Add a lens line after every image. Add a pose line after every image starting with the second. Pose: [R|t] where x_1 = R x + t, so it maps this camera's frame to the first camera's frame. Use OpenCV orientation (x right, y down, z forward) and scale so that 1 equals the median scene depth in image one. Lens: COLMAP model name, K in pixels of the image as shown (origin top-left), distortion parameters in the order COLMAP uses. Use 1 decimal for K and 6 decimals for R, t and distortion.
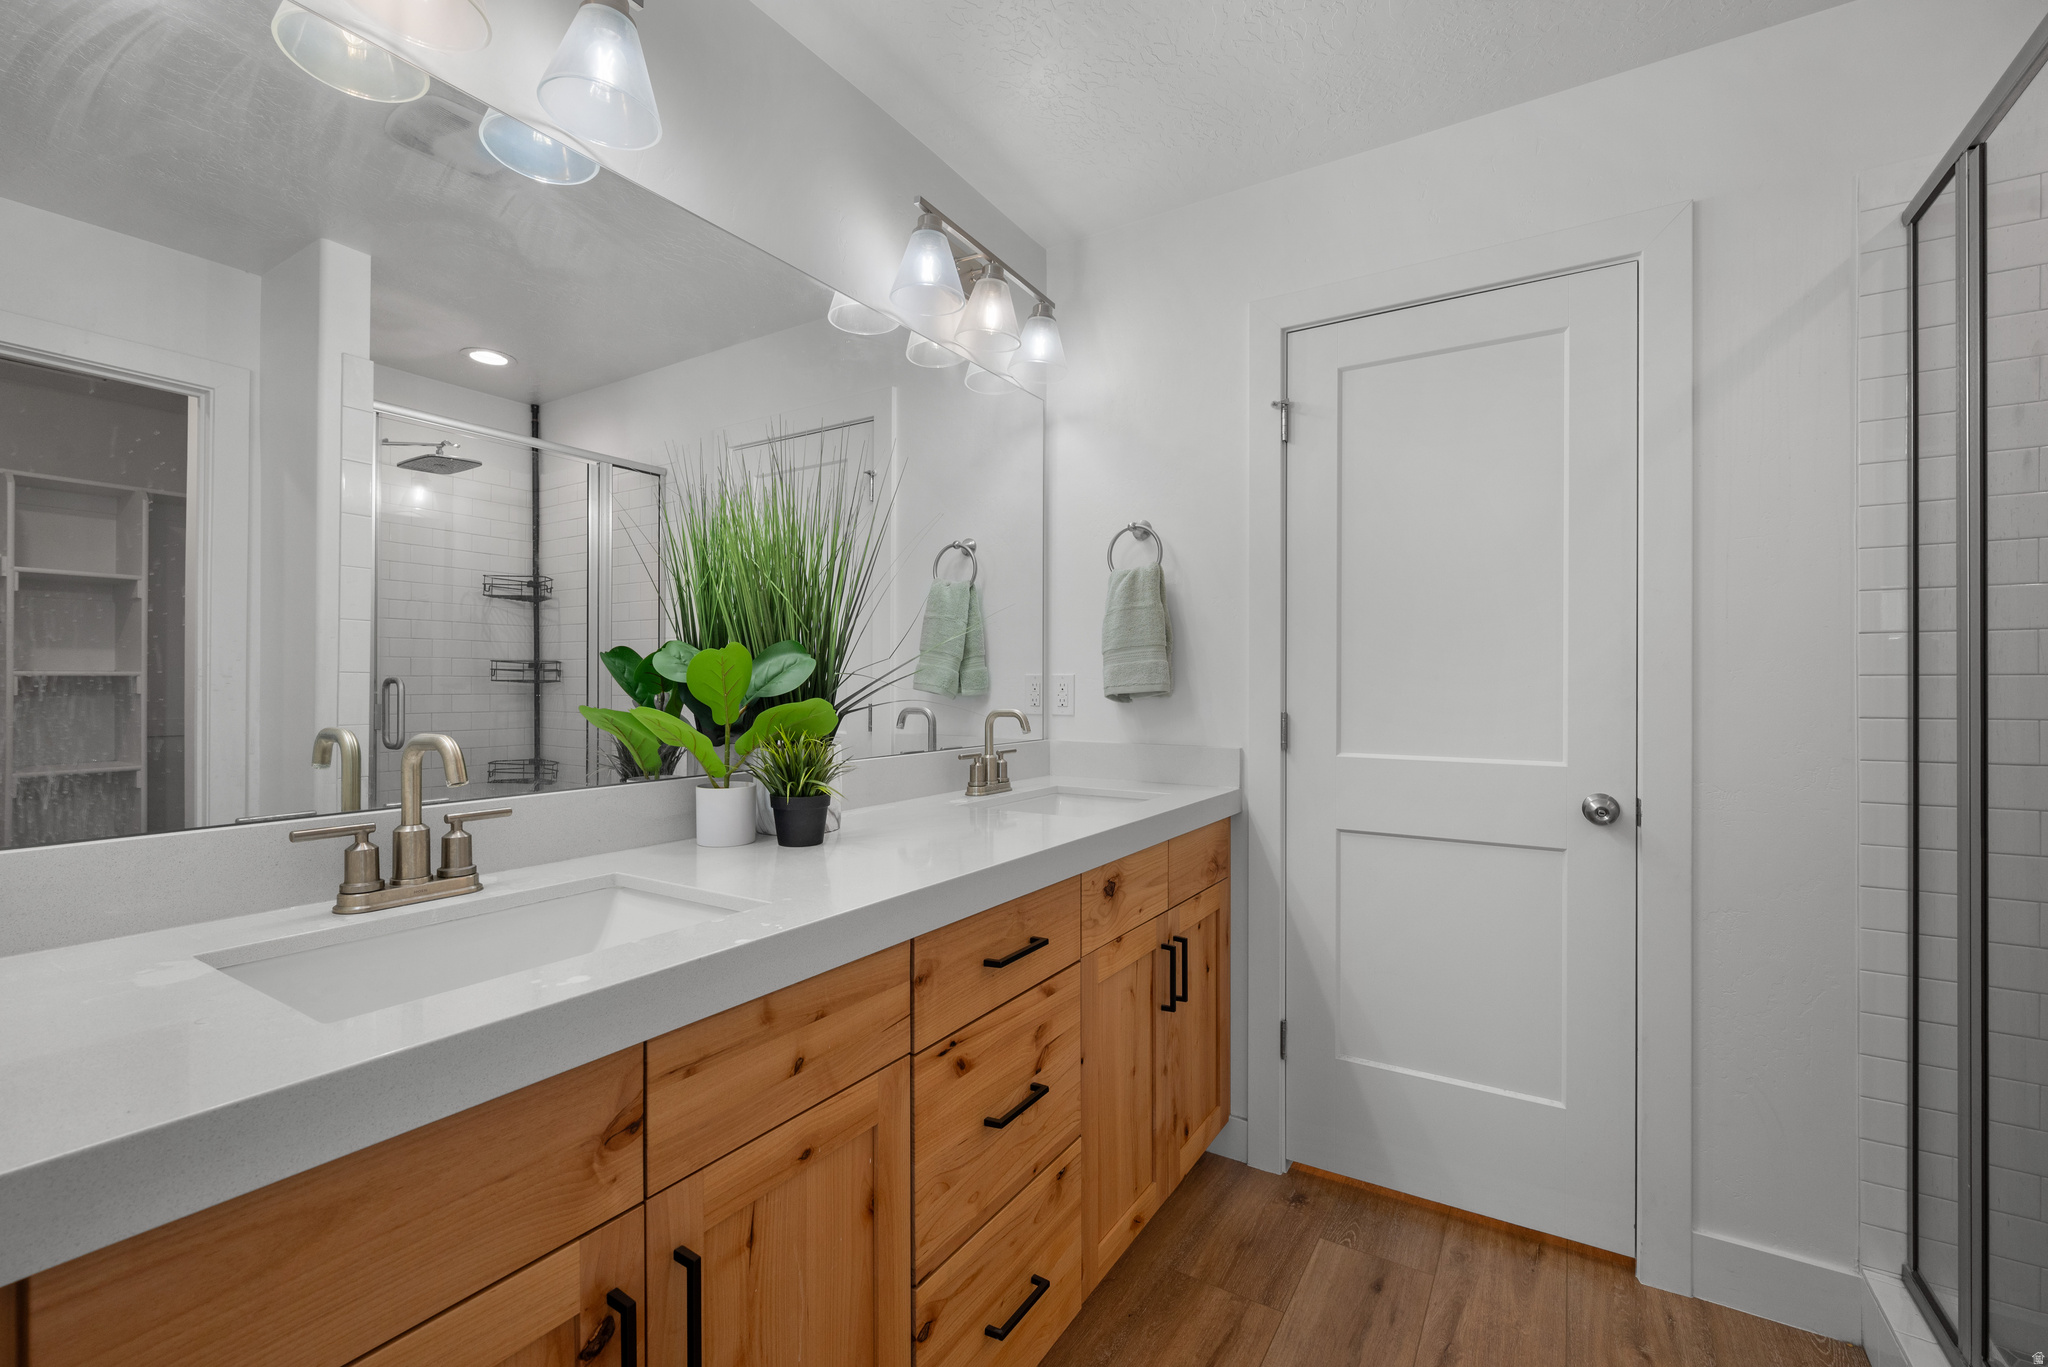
lens RADIAL K [[878.7, 0, 1022.6], [0, 878.7, 683.9], [0, 0, 1]] dist [0.000456, -0.000141]
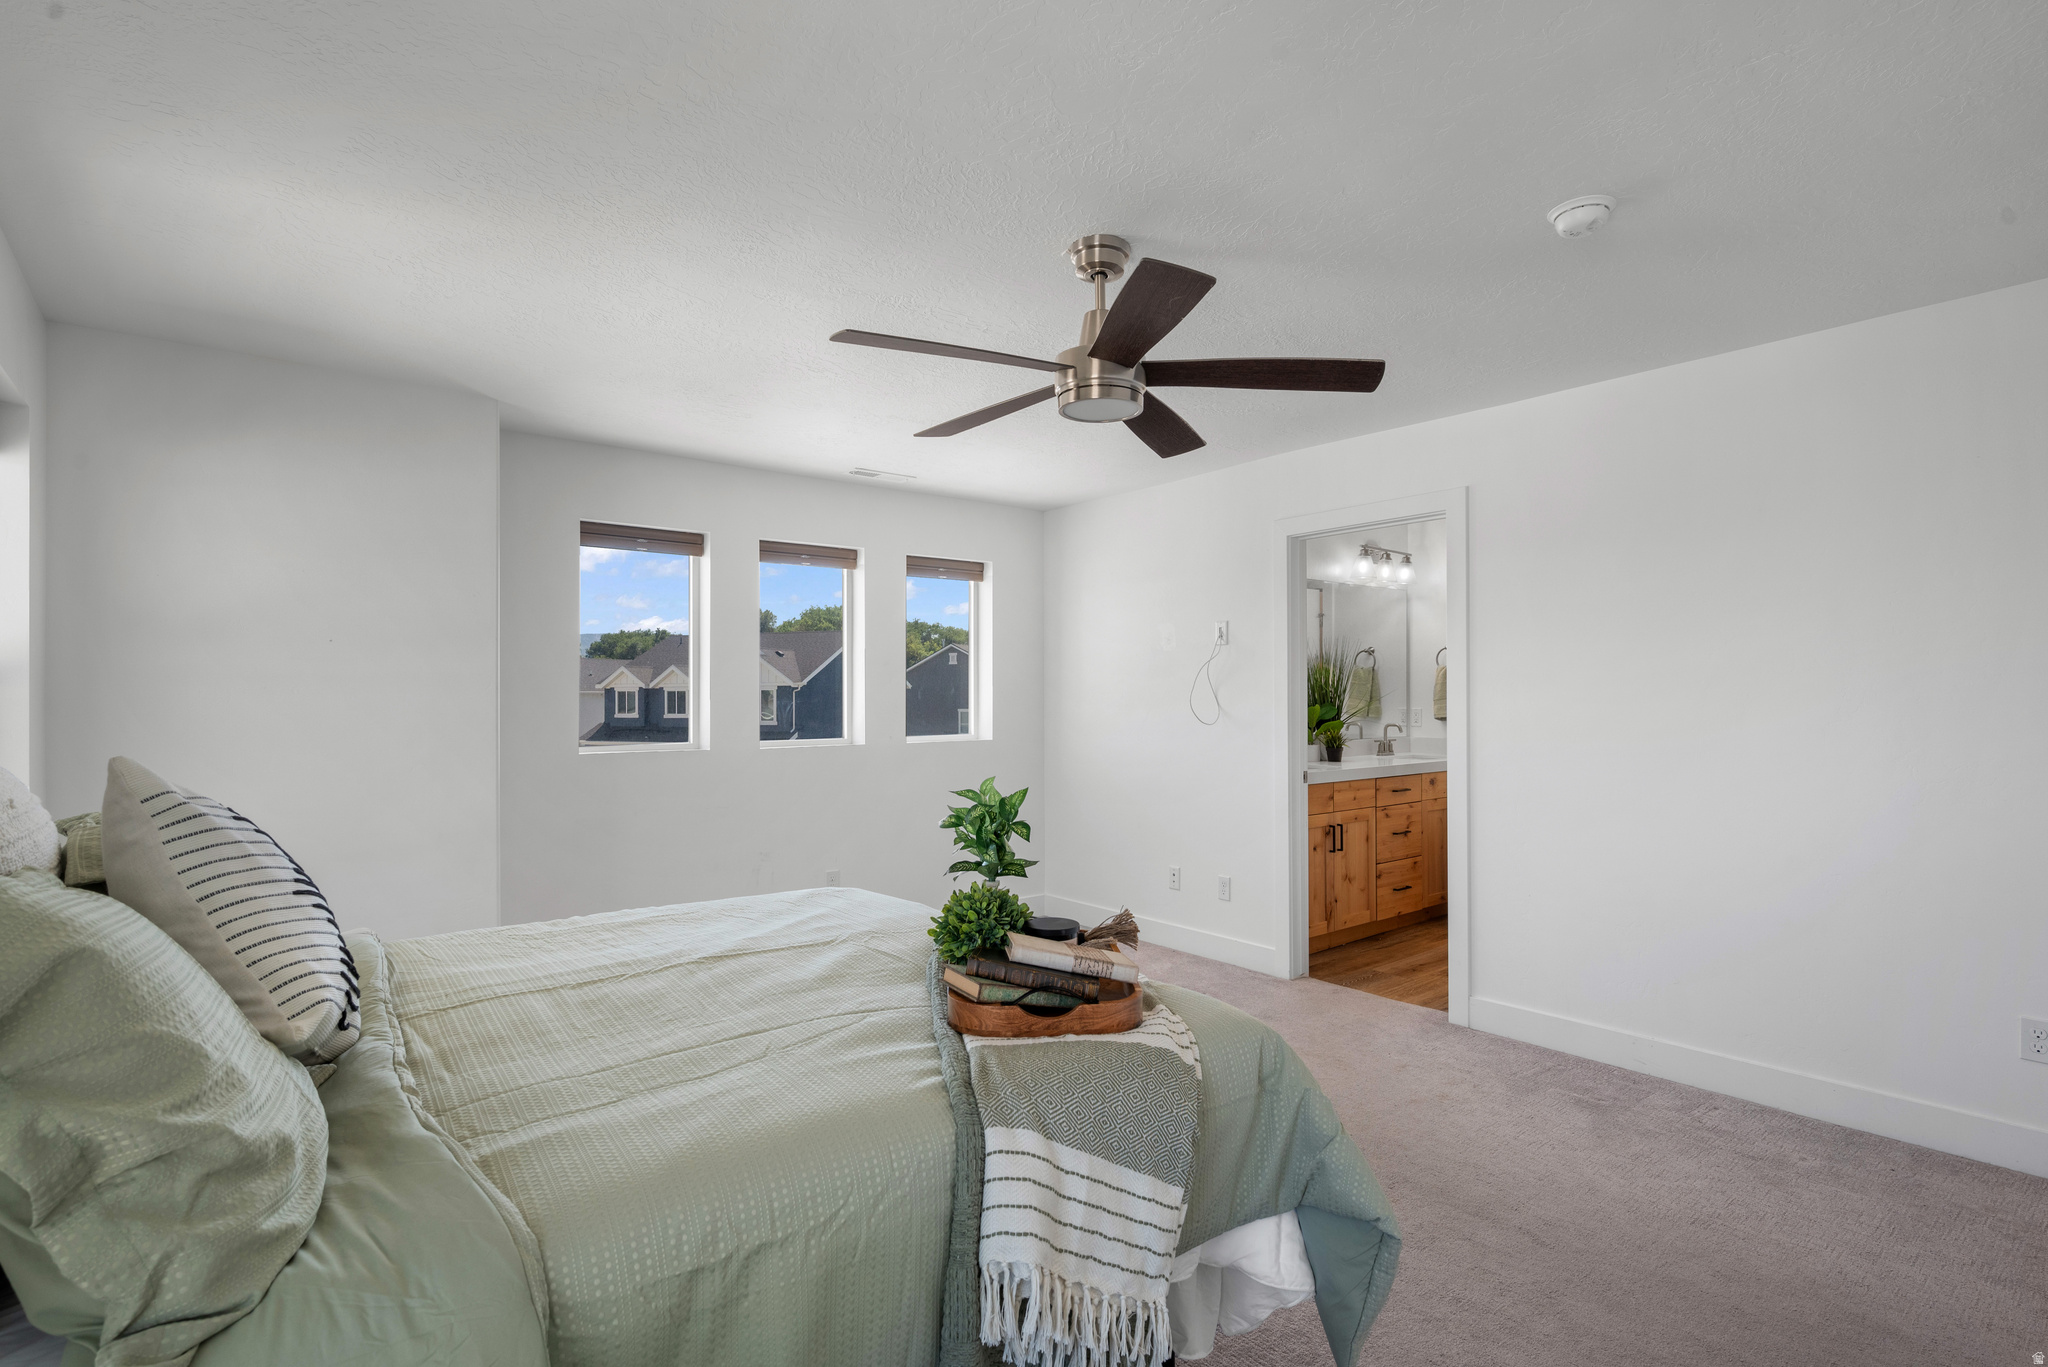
lens RADIAL K [[1002.0, 0, 1023.1], [0, 1002.0, 683.8], [0, 0, 1]] dist [0.002442, -0.001497]
pose [[0.944307, -0.006023, -0.329009, -0.074332], [0.003276, 0.999955, -0.008904, -0.064935], [0.329048, 0.007330, 0.944285, -2.141767]]
